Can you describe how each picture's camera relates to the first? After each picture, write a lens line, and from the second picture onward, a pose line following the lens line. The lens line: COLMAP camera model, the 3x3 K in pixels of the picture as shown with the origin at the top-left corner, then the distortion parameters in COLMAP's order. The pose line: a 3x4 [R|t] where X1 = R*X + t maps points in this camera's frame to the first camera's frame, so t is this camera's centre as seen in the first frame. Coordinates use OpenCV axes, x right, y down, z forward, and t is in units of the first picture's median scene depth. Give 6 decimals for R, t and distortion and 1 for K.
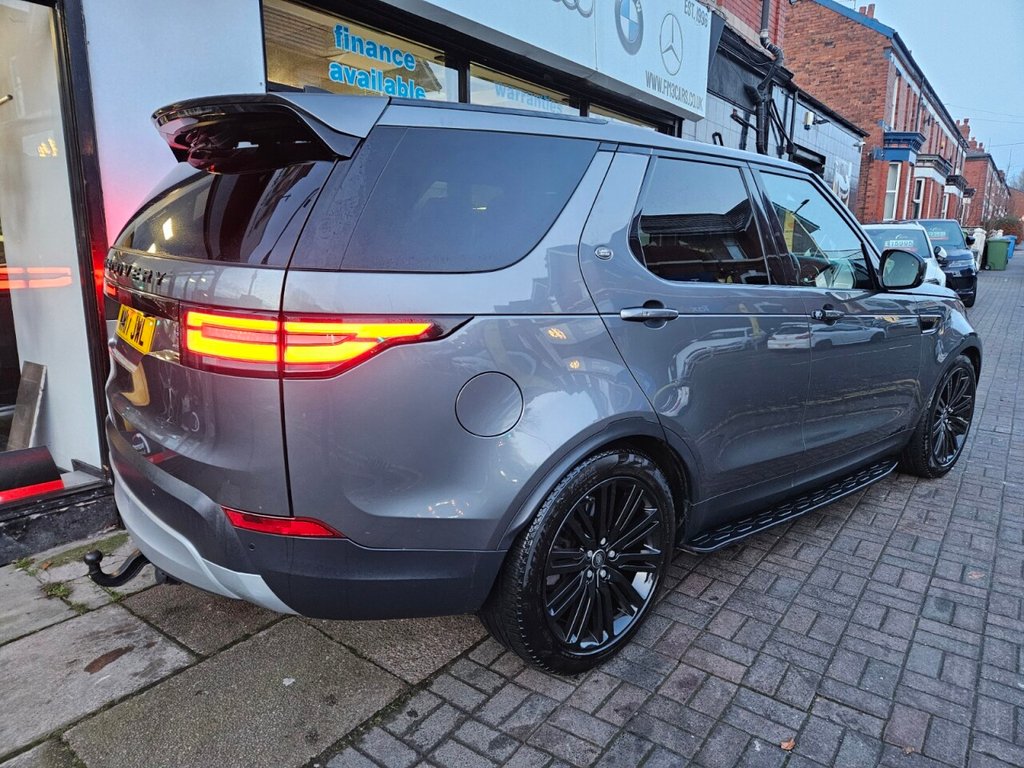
lens RADIAL K [[678.8, 0, 514.9], [0, 678.8, 374.4], [0, 0, 1]] dist [0.069355, -0.055583]
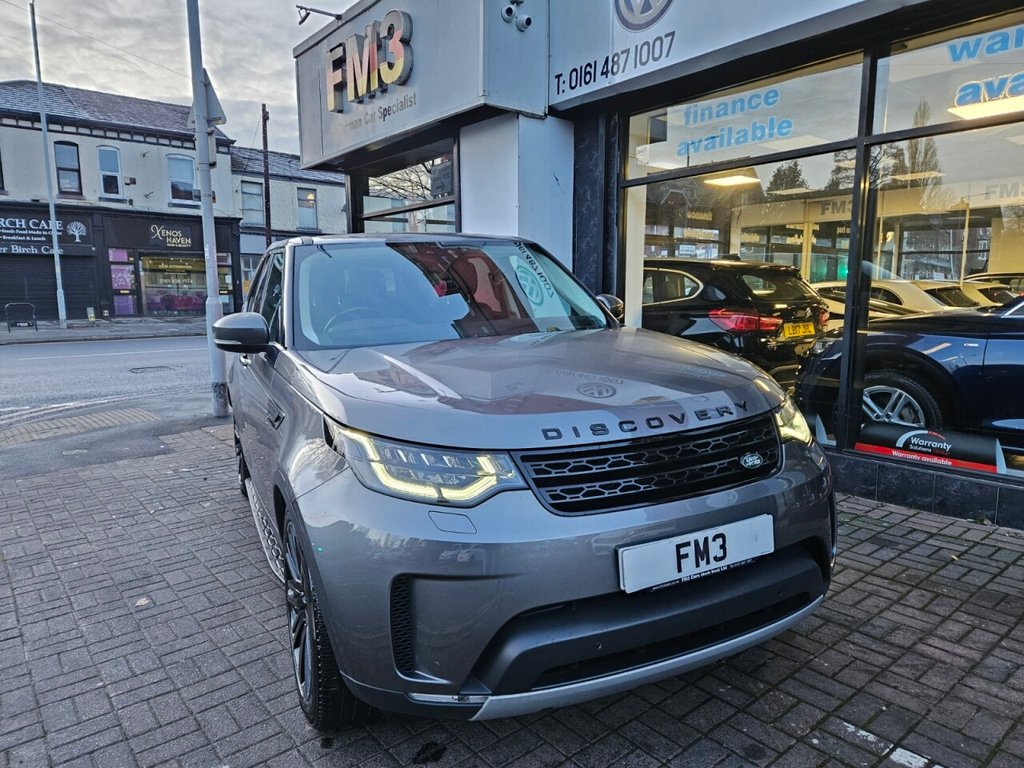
lens RADIAL K [[678.8, 0, 508.0], [0, 678.8, 385.5], [0, 0, 1]] dist [0.069355, -0.055583]
pose [[-0.253607, 0.124484, -0.959264, 1.720494], [-0.173353, 0.969781, 0.171679, -0.378623], [0.951647, 0.209830, -0.224364, 1.945520]]
